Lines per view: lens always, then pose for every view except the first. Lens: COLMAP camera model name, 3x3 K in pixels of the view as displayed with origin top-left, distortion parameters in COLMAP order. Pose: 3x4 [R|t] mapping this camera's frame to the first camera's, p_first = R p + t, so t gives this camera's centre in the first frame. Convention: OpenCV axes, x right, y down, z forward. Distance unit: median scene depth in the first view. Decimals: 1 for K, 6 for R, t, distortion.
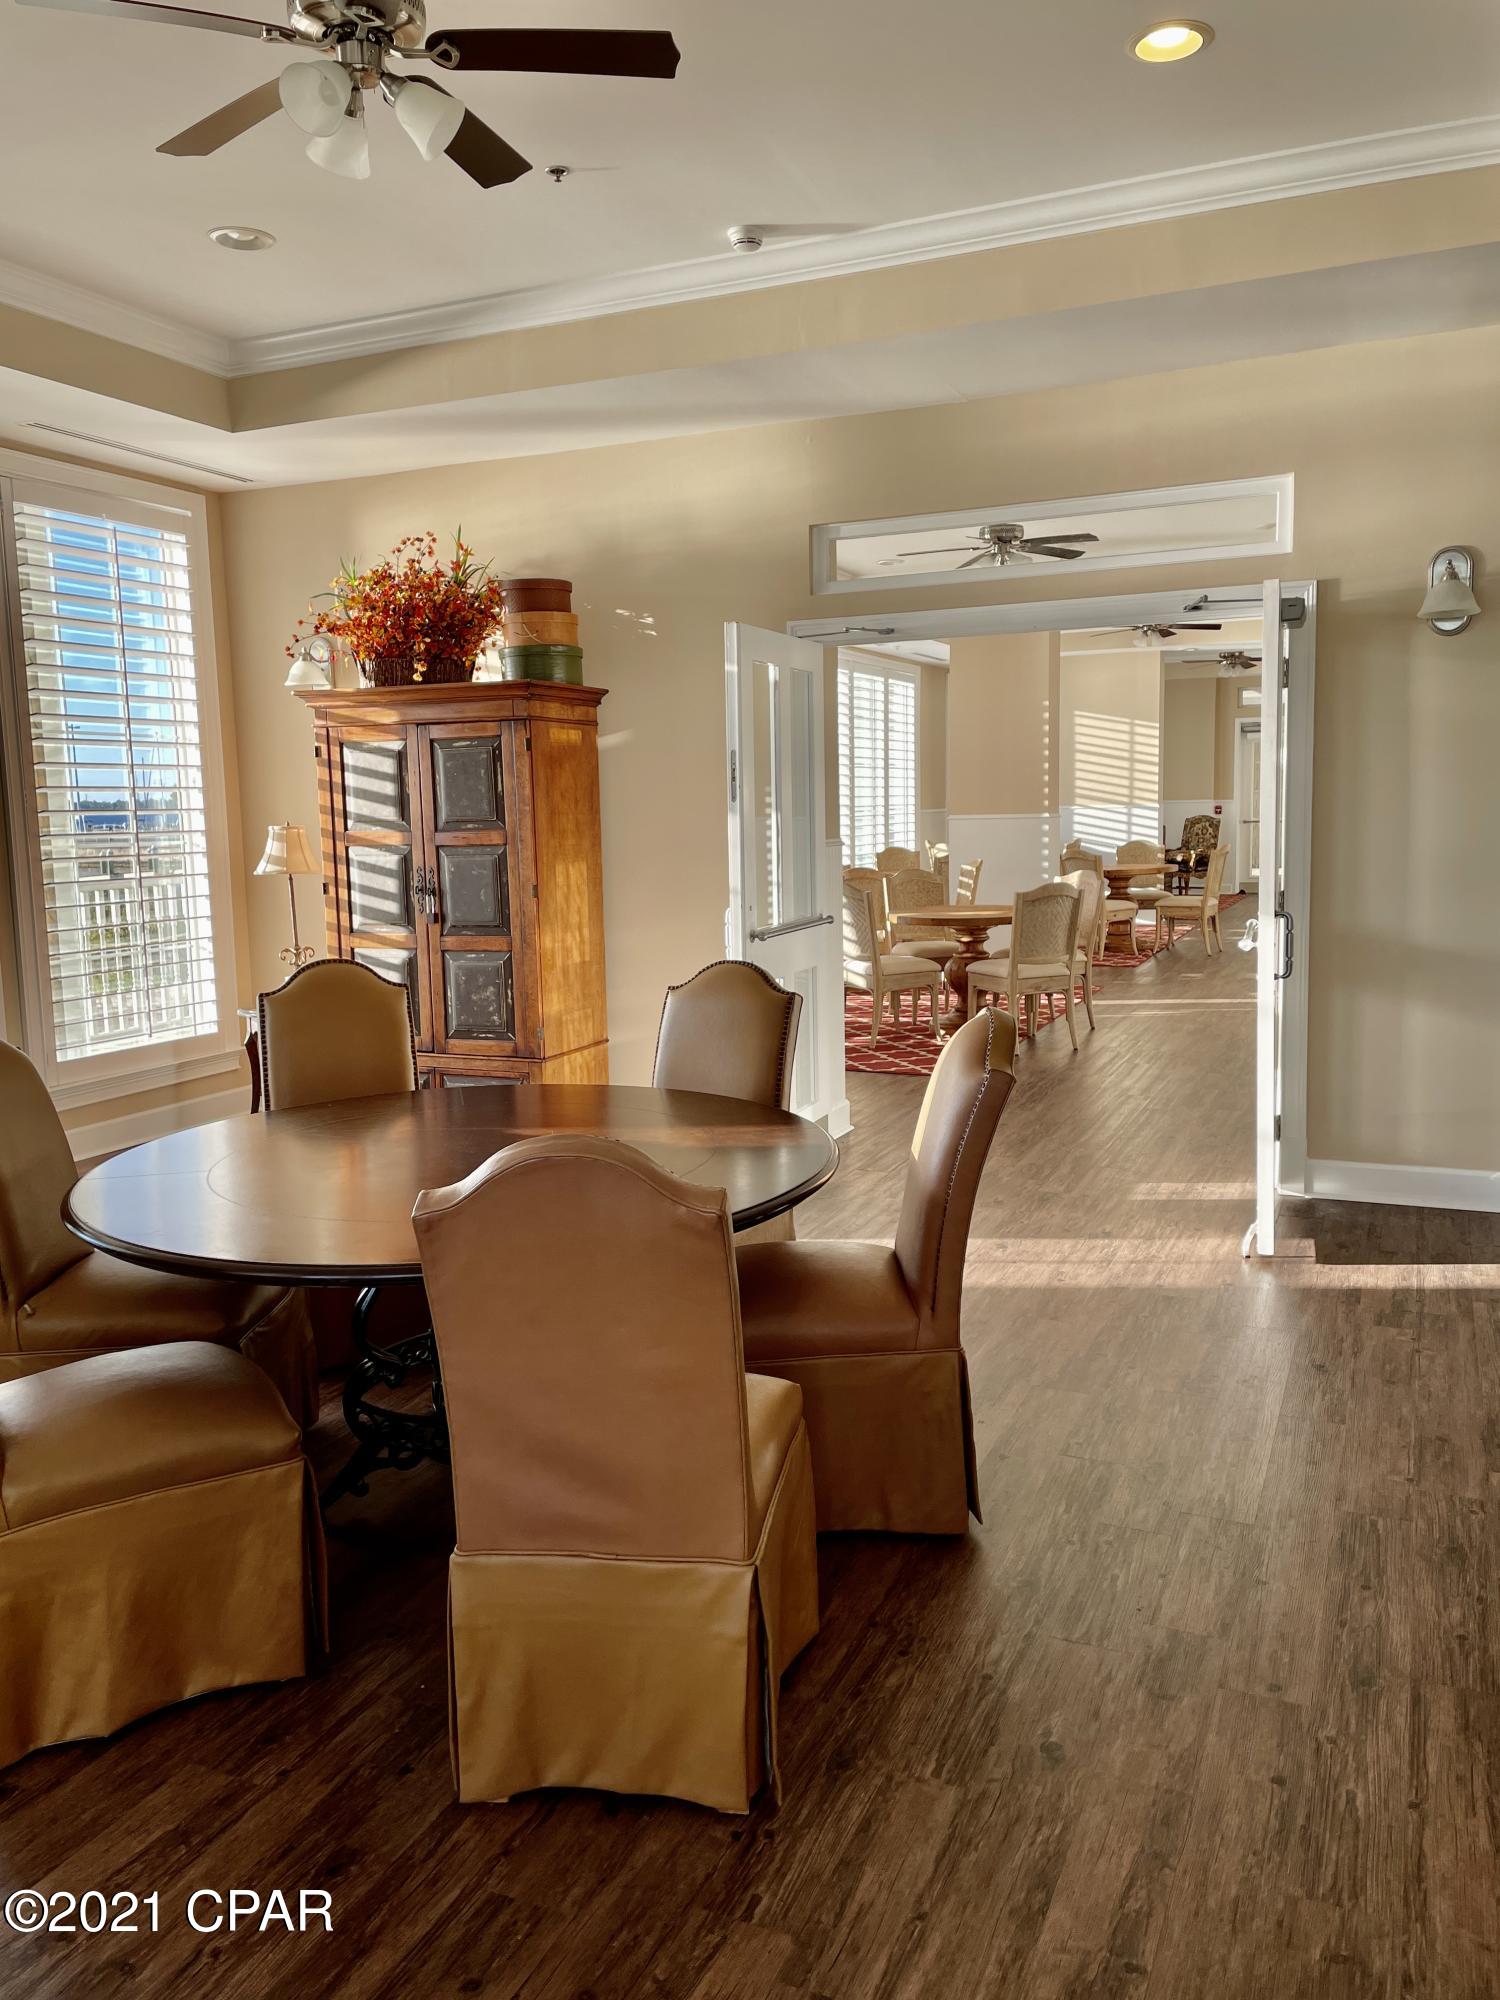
lens RADIAL K [[1522.3, 0, 748.2], [0, 1522.3, 1000.4], [0, 0, 1]] dist [0.035314, -0.001041]
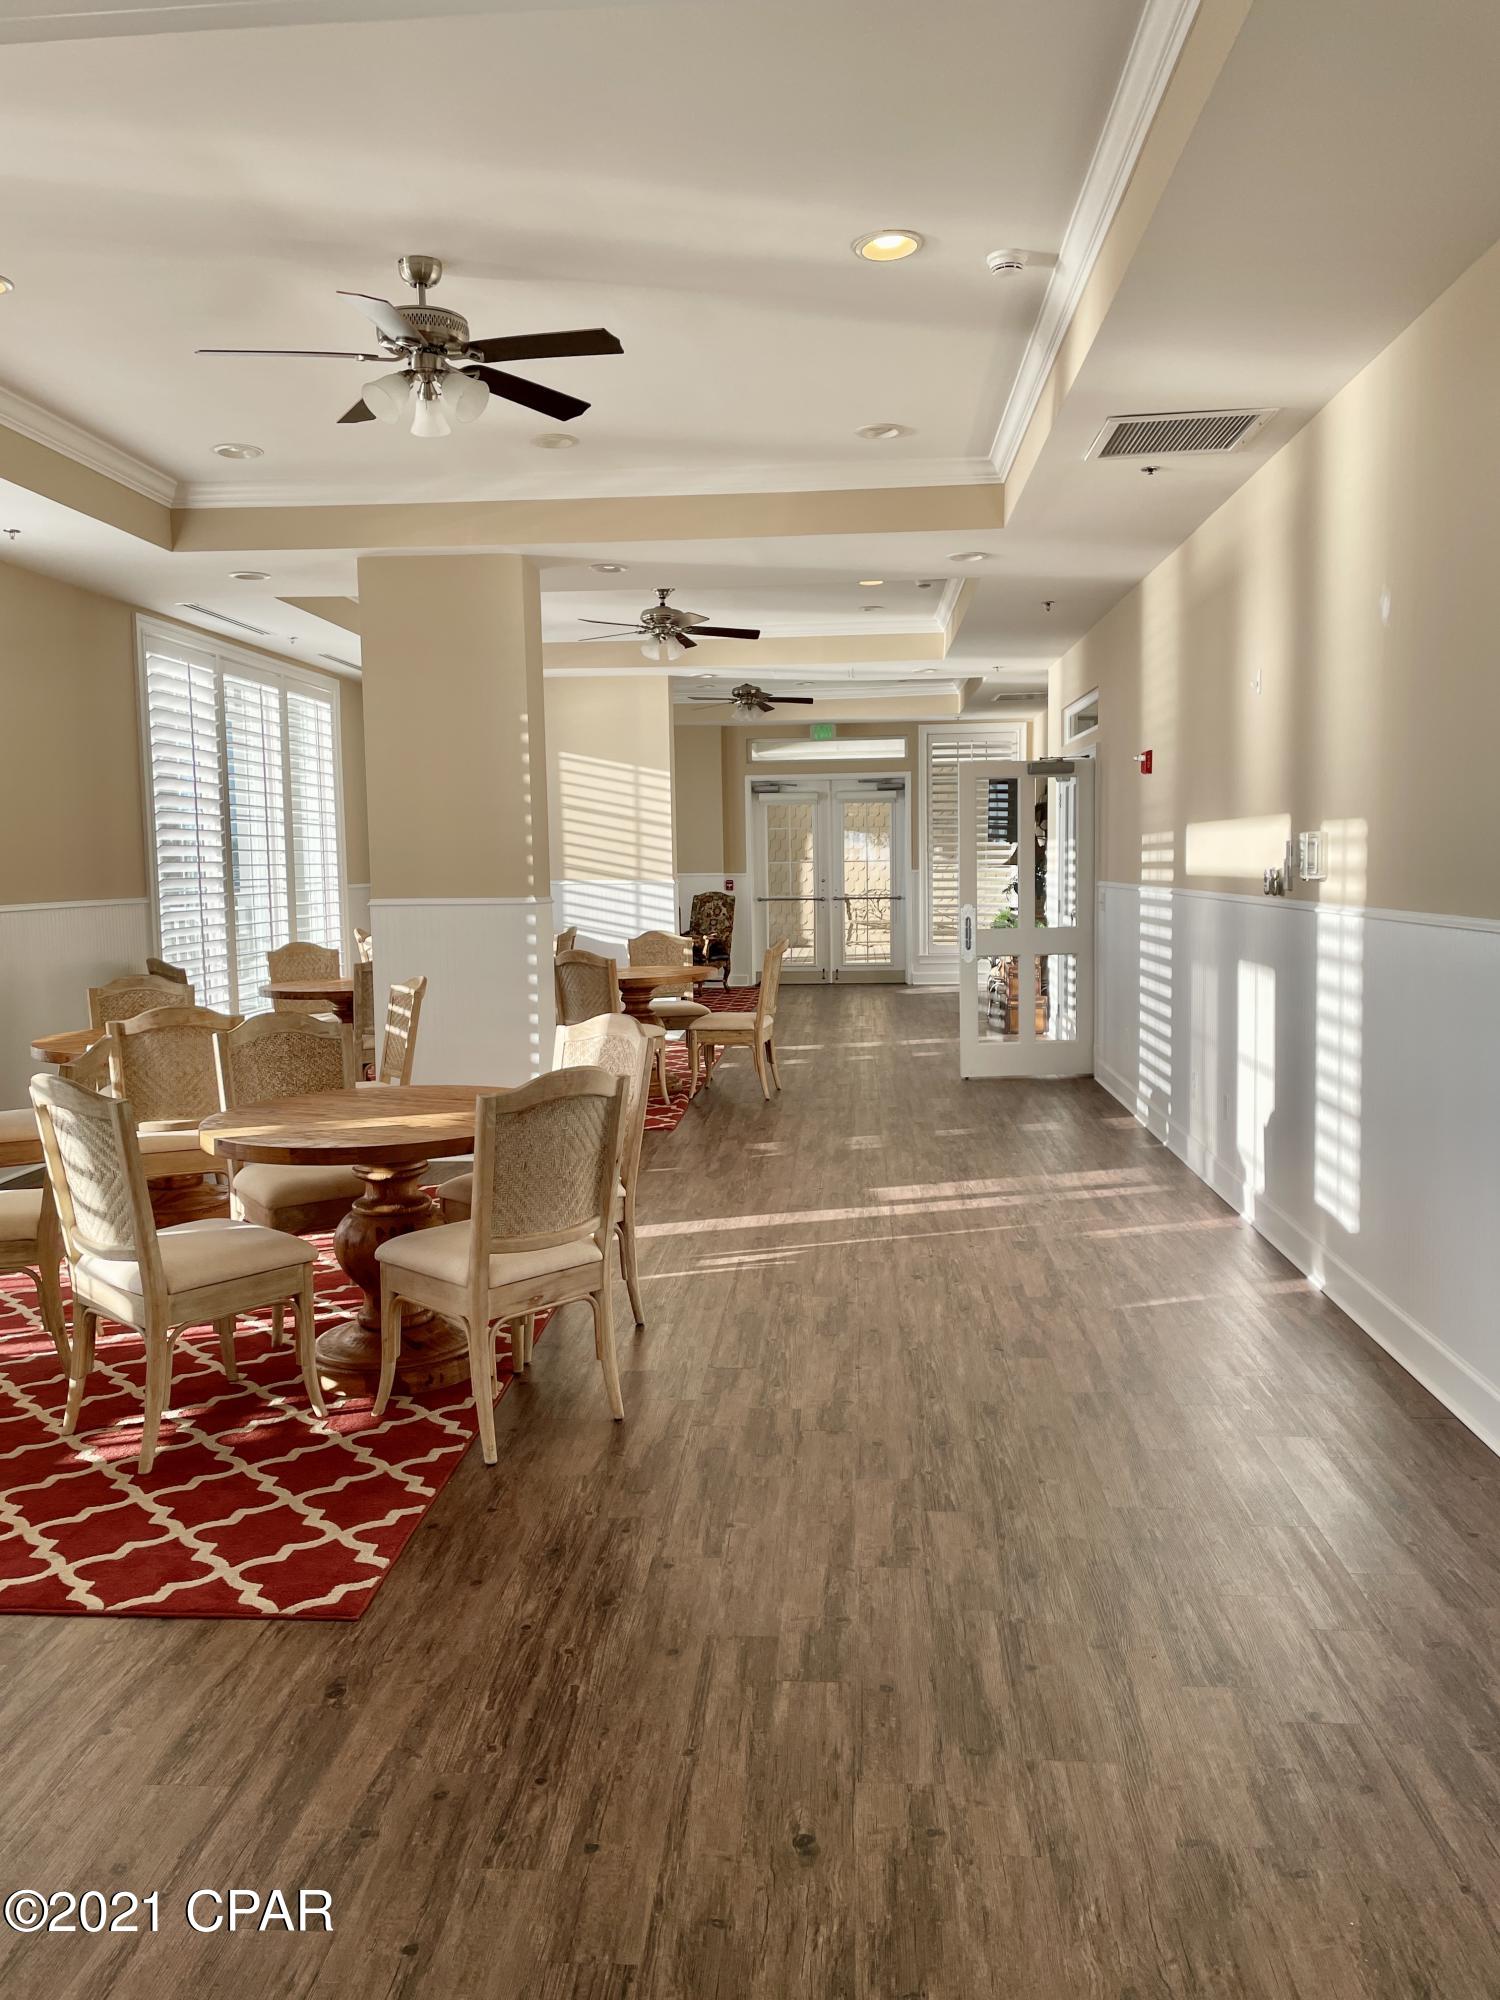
lens RADIAL K [[1522.3, 0, 751.5], [0, 1522.3, 1002.3], [0, 0, 1]] dist [0.035314, -0.001041]
pose [[0.941760, -0.021964, 0.335568, 0.053352], [0.036014, 0.998713, -0.035701, -0.040918], [-0.334352, 0.045707, 0.941339, 0.292127]]
